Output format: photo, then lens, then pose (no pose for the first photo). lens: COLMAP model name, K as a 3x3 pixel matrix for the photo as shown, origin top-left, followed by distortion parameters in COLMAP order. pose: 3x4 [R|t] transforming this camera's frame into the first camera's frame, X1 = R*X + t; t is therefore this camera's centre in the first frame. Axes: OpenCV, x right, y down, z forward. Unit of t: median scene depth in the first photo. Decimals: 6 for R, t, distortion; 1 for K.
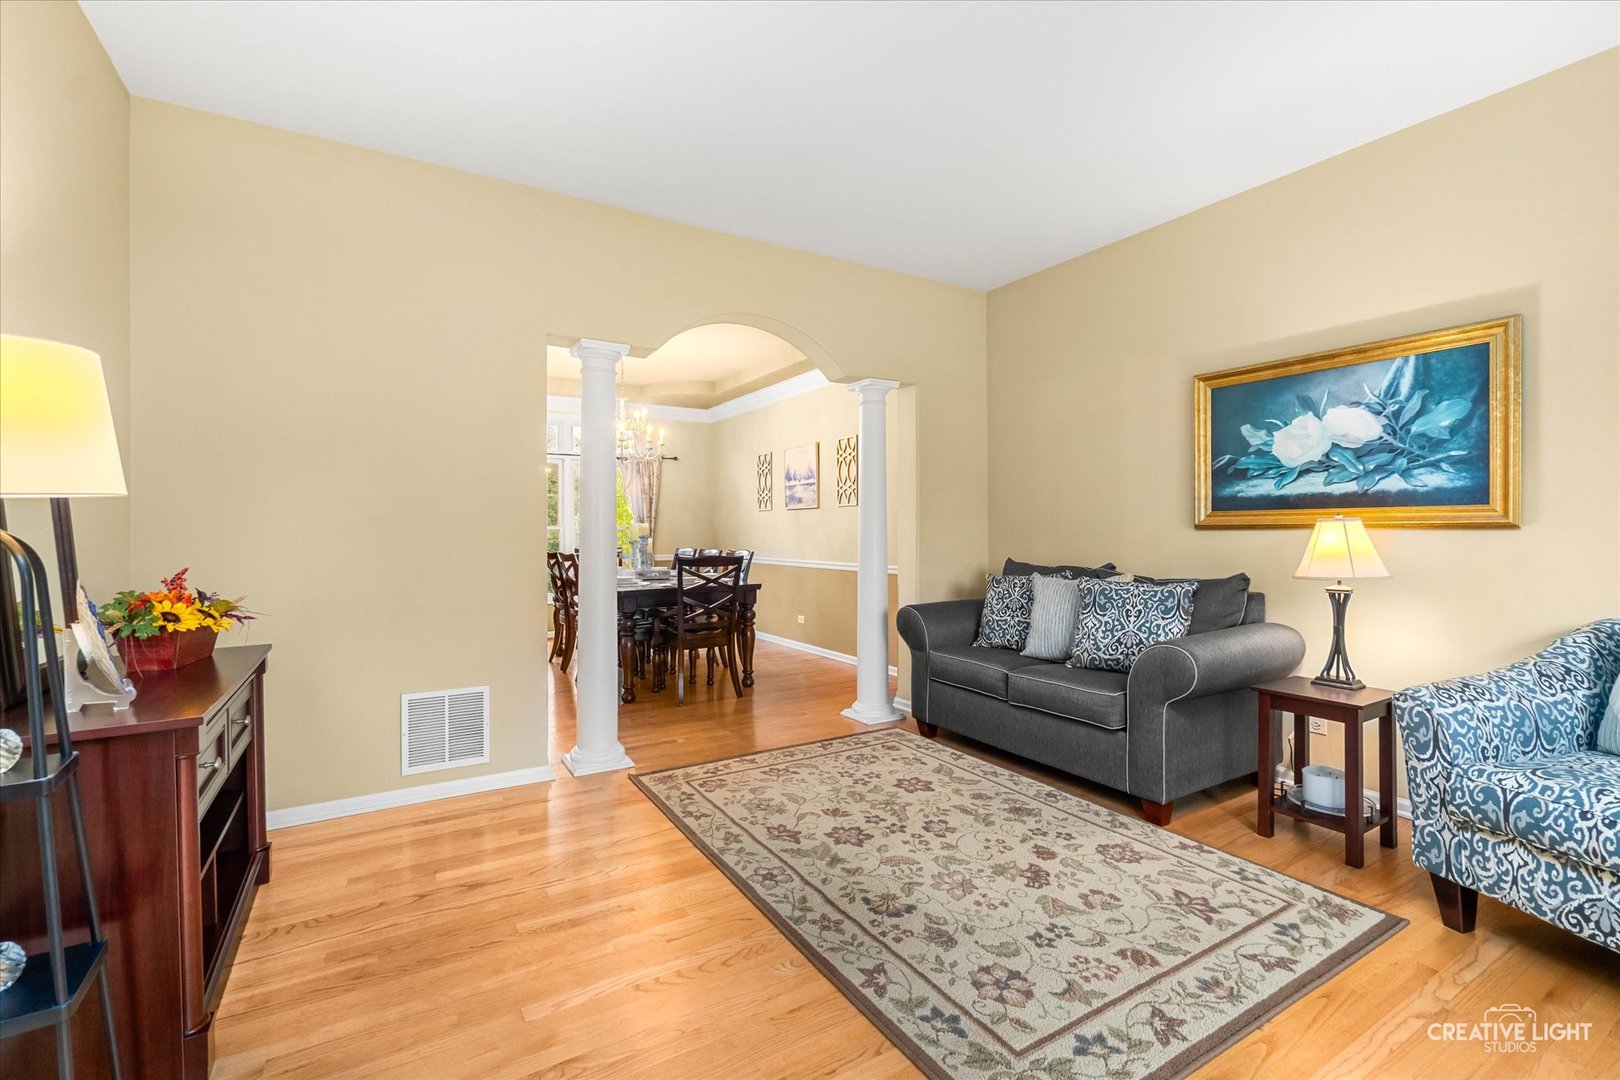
lens RADIAL K [[705.8, 0, 793.0], [0, 705.8, 532.8], [0, 0, 1]] dist [-0.000013, 0.000329]
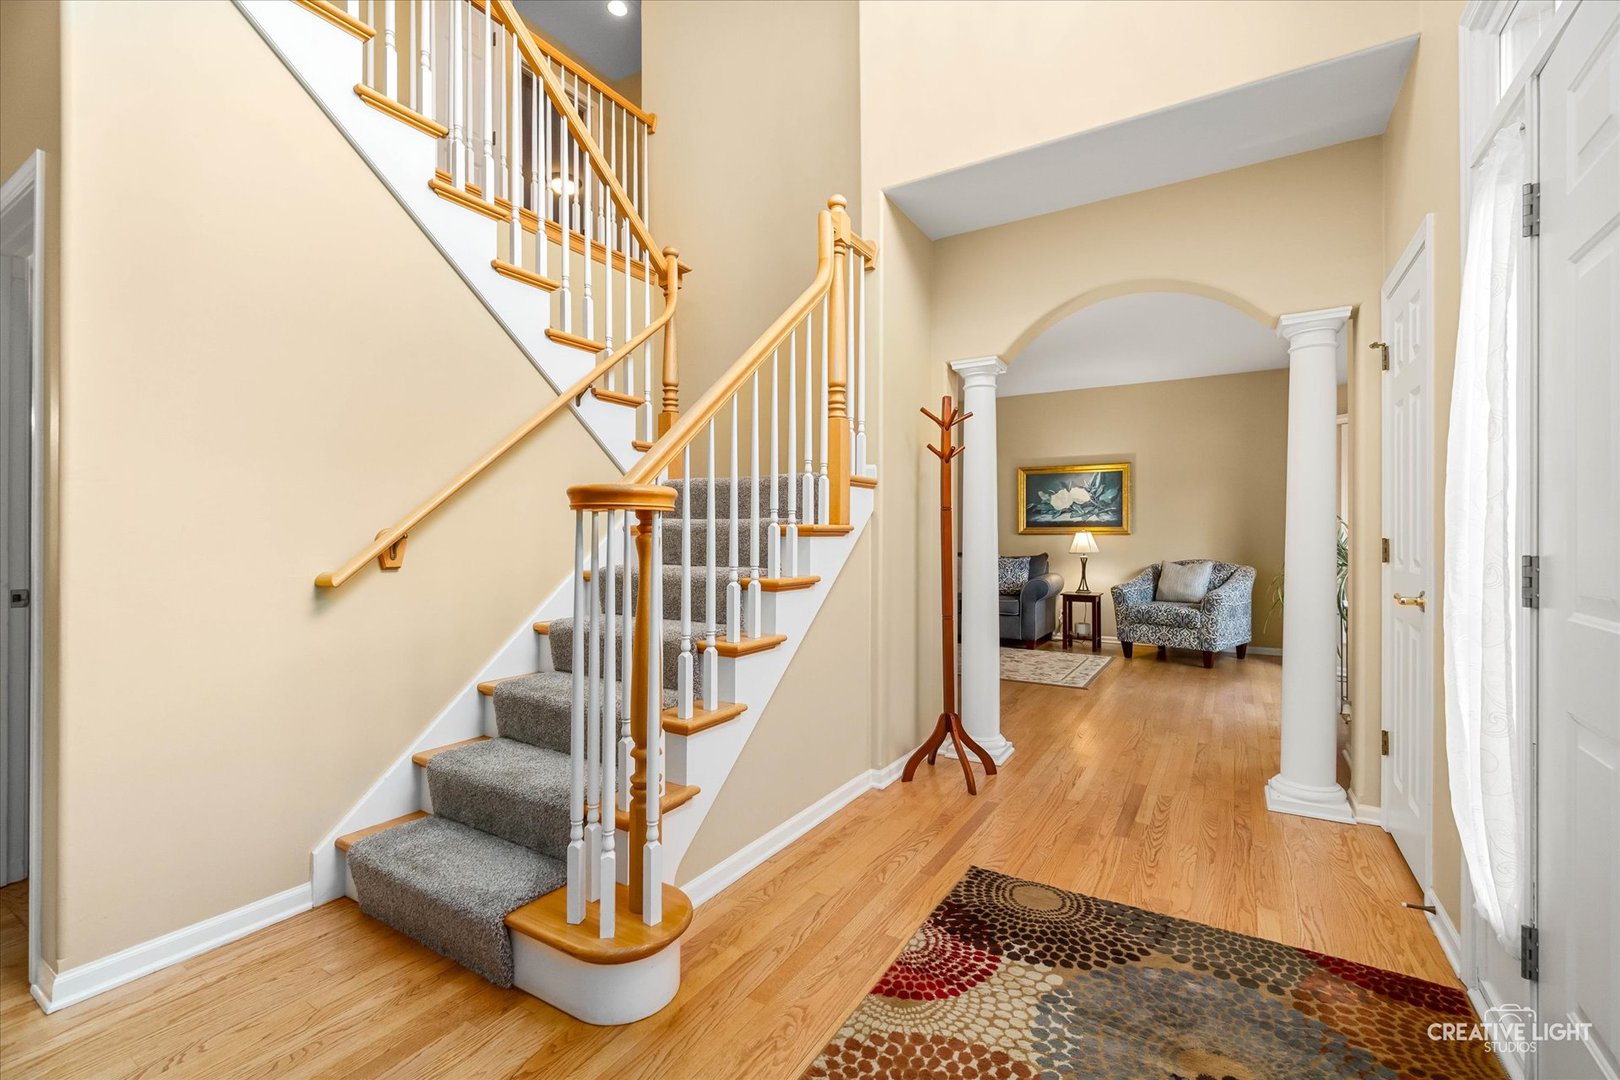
lens RADIAL K [[705.8, 0, 793.0], [0, 705.8, 532.8], [0, 0, 1]] dist [-0.000013, 0.000329]
pose [[0.891084, 0.004344, 0.453817, -1.398850], [-0.002011, 0.999982, -0.005623, 0.002565], [-0.453833, 0.004097, 0.891077, -0.880199]]
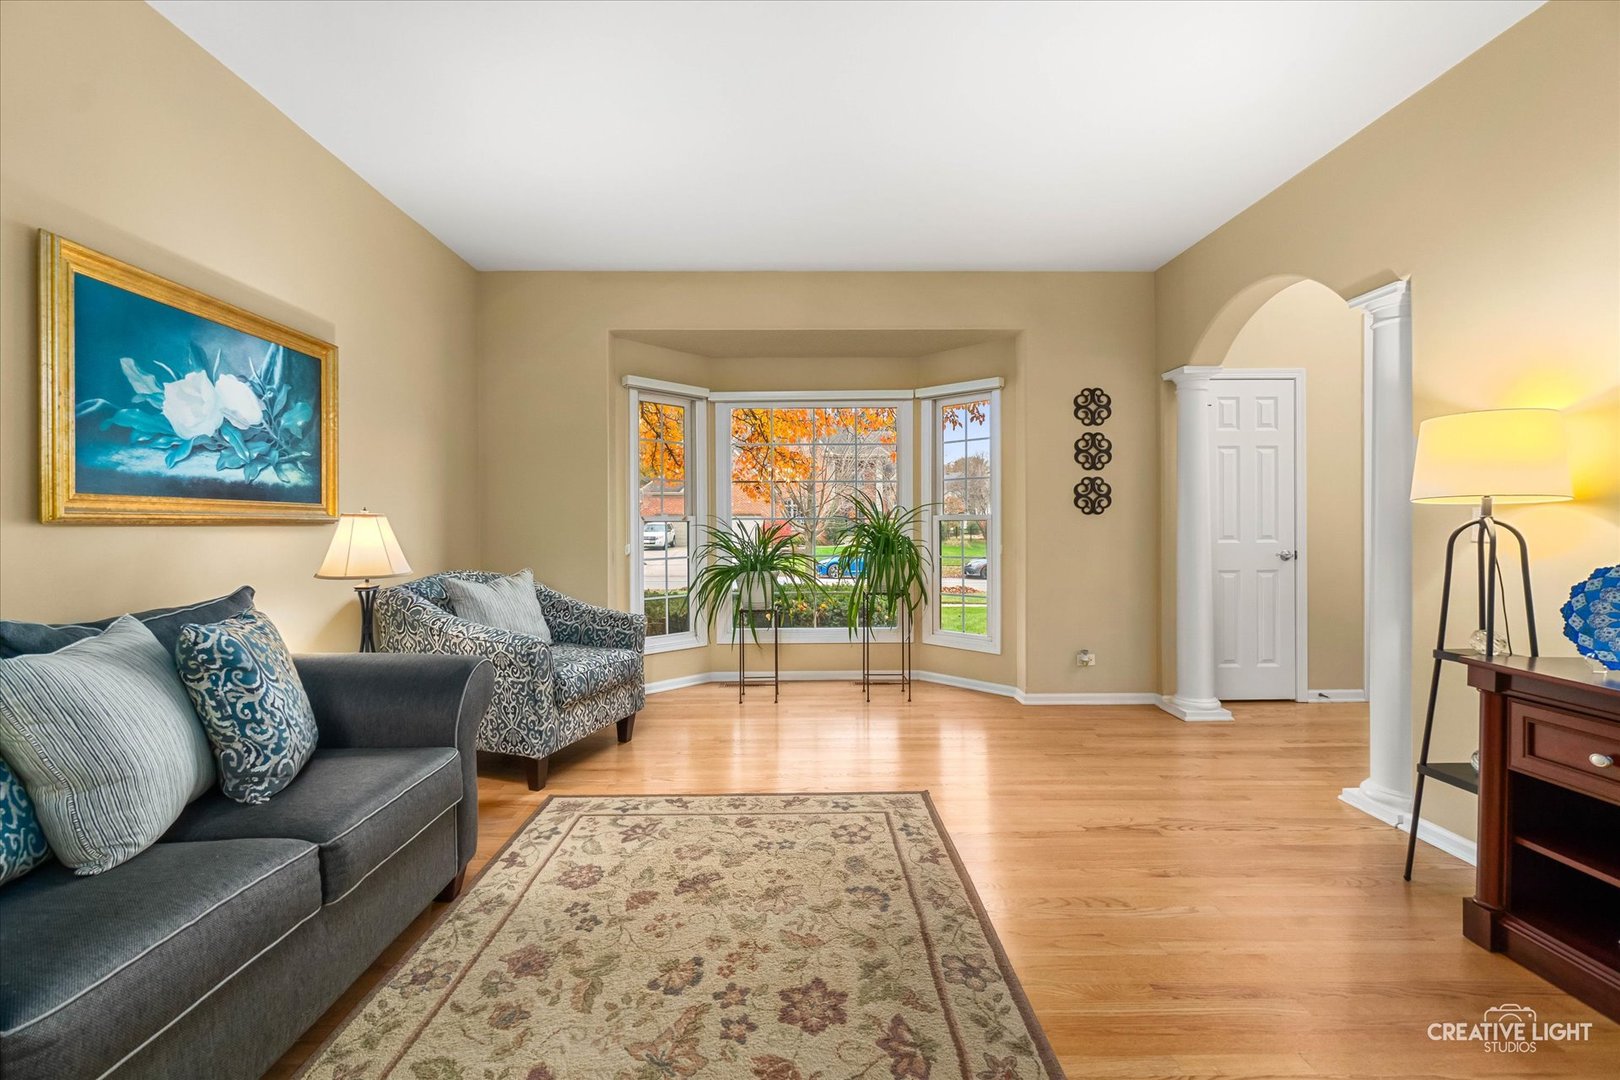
lens RADIAL K [[705.8, 0, 793.0], [0, 705.8, 532.8], [0, 0, 1]] dist [-0.000013, 0.000329]
pose [[-0.865457, -0.001863, 0.500979, -0.211073], [0.004792, 0.999917, 0.011997, -0.003571], [-0.500960, 0.012783, -0.865376, 1.471746]]
